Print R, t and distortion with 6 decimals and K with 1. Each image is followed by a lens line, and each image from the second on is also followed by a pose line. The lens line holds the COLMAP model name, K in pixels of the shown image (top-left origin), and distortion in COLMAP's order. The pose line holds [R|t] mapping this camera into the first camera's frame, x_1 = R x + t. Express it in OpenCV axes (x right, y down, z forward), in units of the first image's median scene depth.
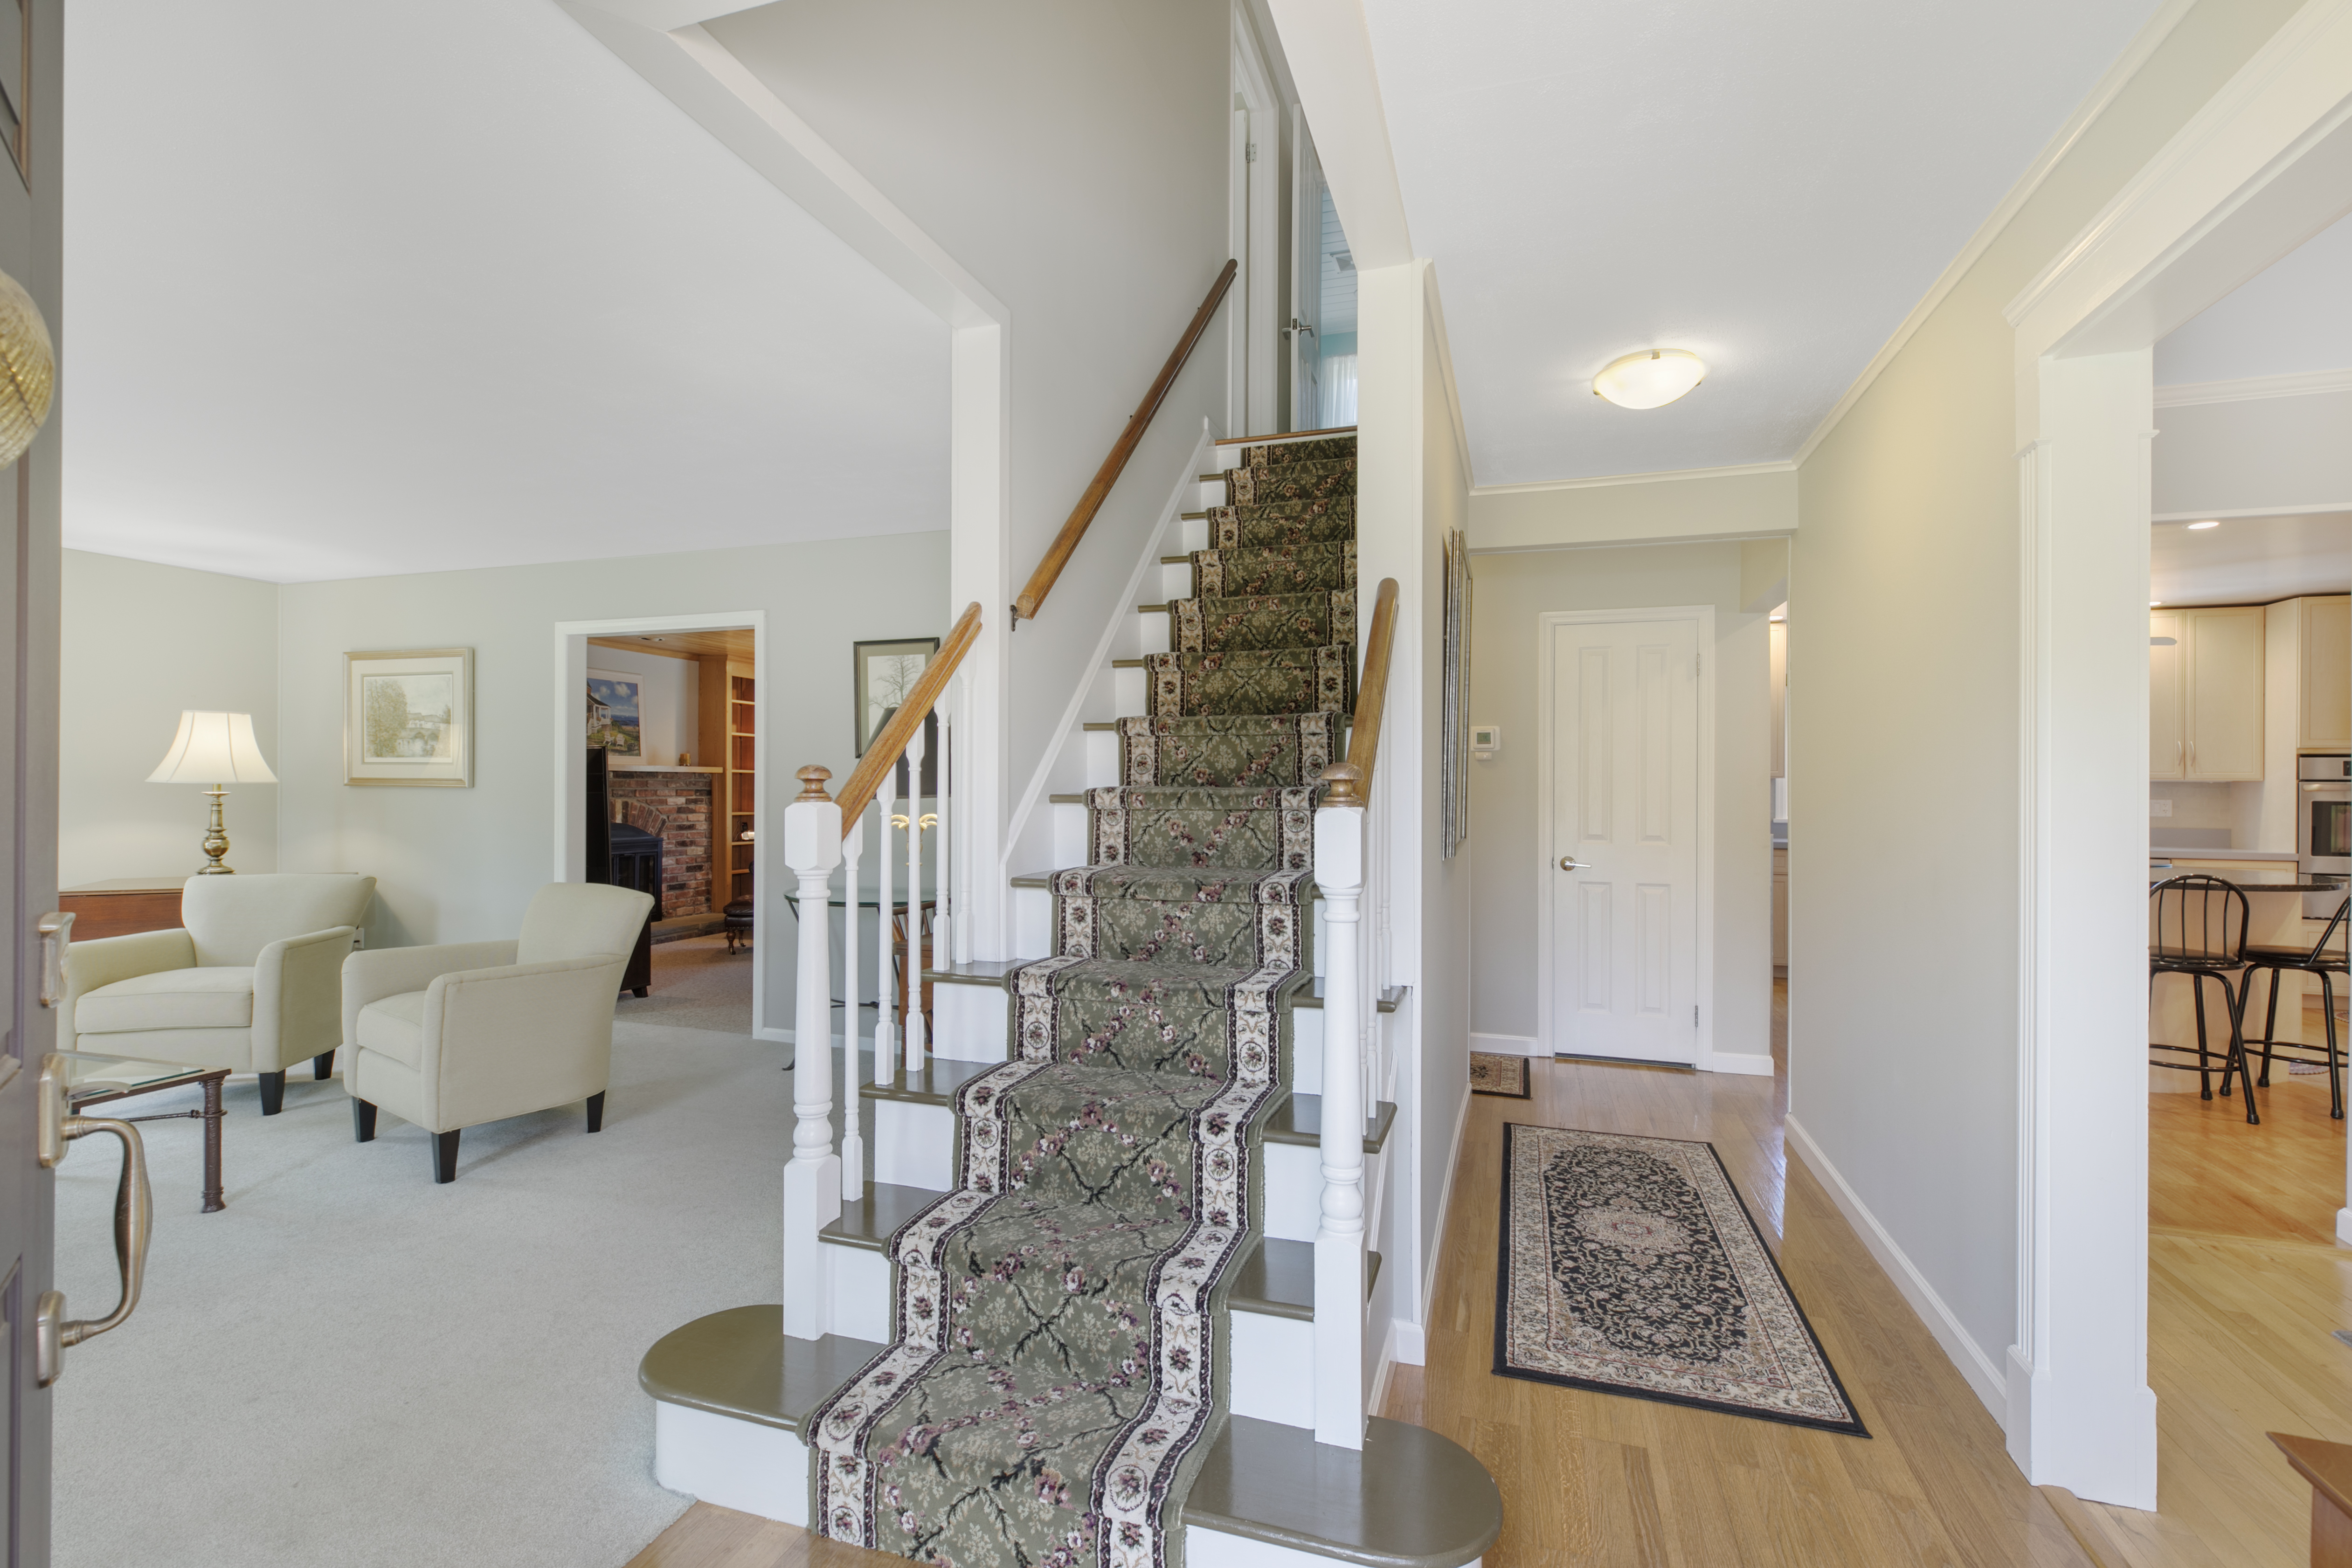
lens RADIAL K [[1064.9, 0, 1169.0], [0, 1064.9, 783.9], [0, 0, 1]] dist [-0.001409, -0.000100]
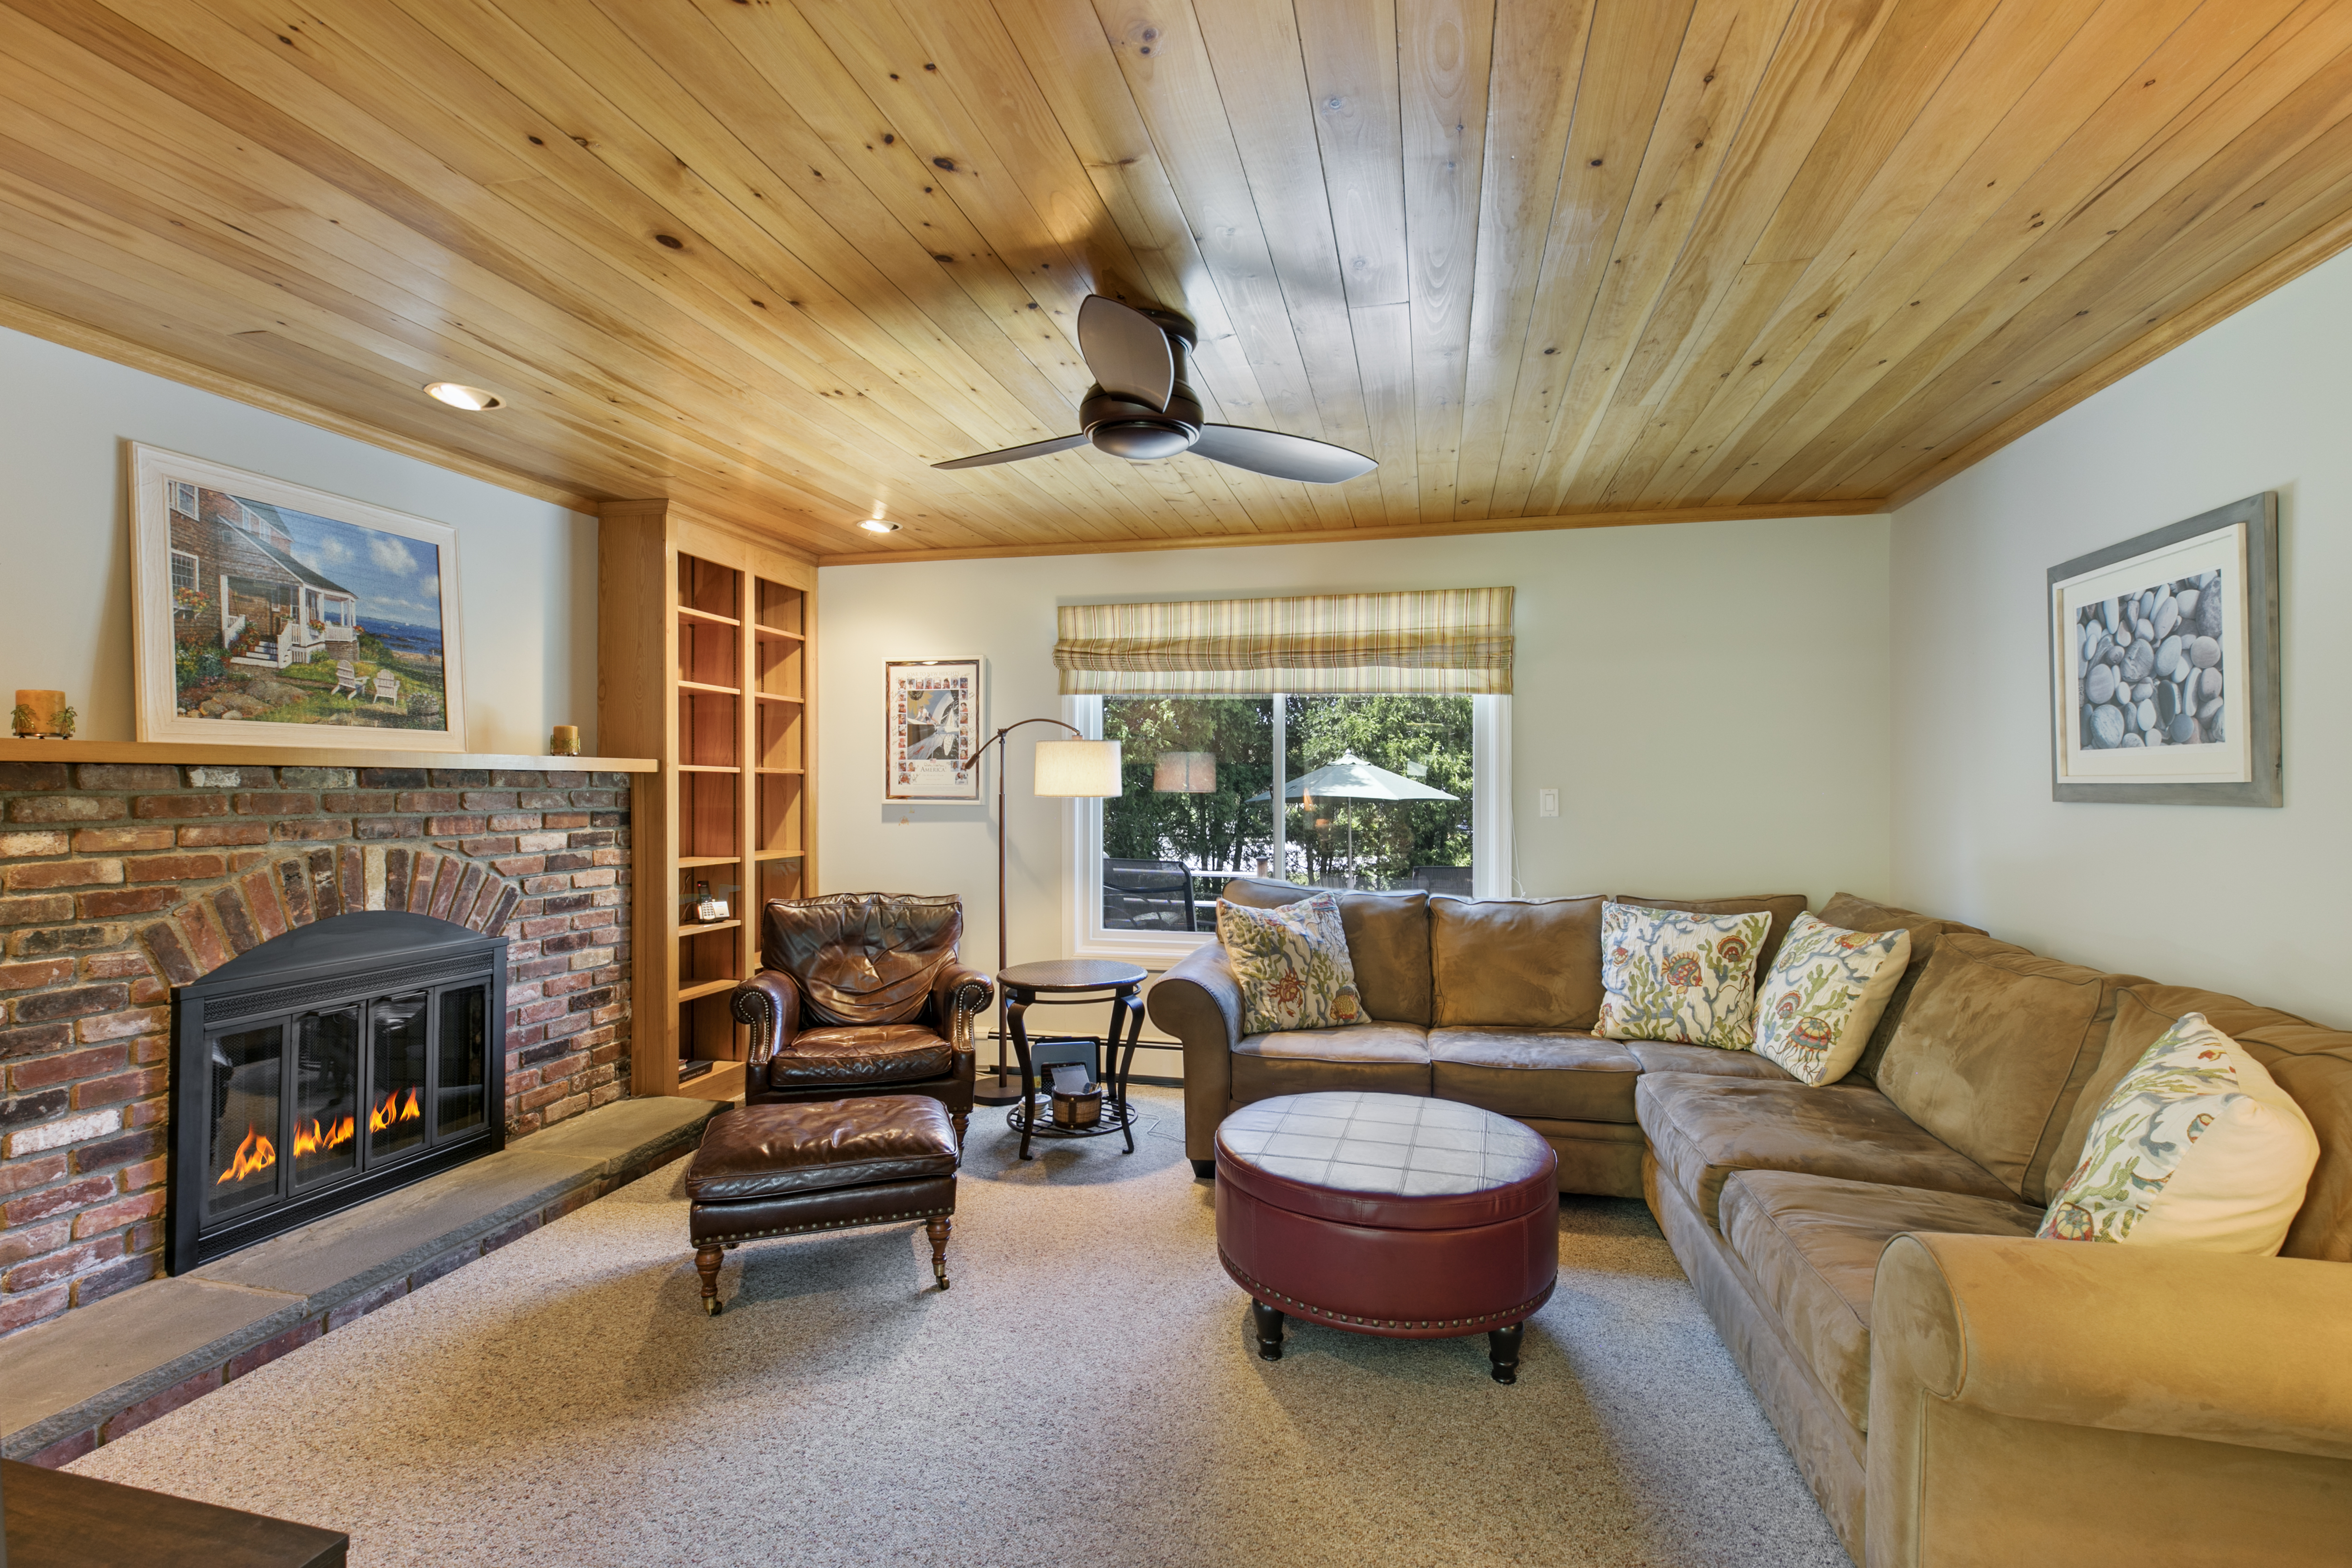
lens RADIAL K [[1064.8, 0, 1179.2], [0, 1064.8, 775.1], [0, 0, 1]] dist [-0.001409, -0.000100]
pose [[0.995923, -0.003619, 0.090134, -0.257879], [0.004142, 0.999976, -0.005614, -0.006292], [-0.090111, 0.005964, 0.995914, 0.573737]]
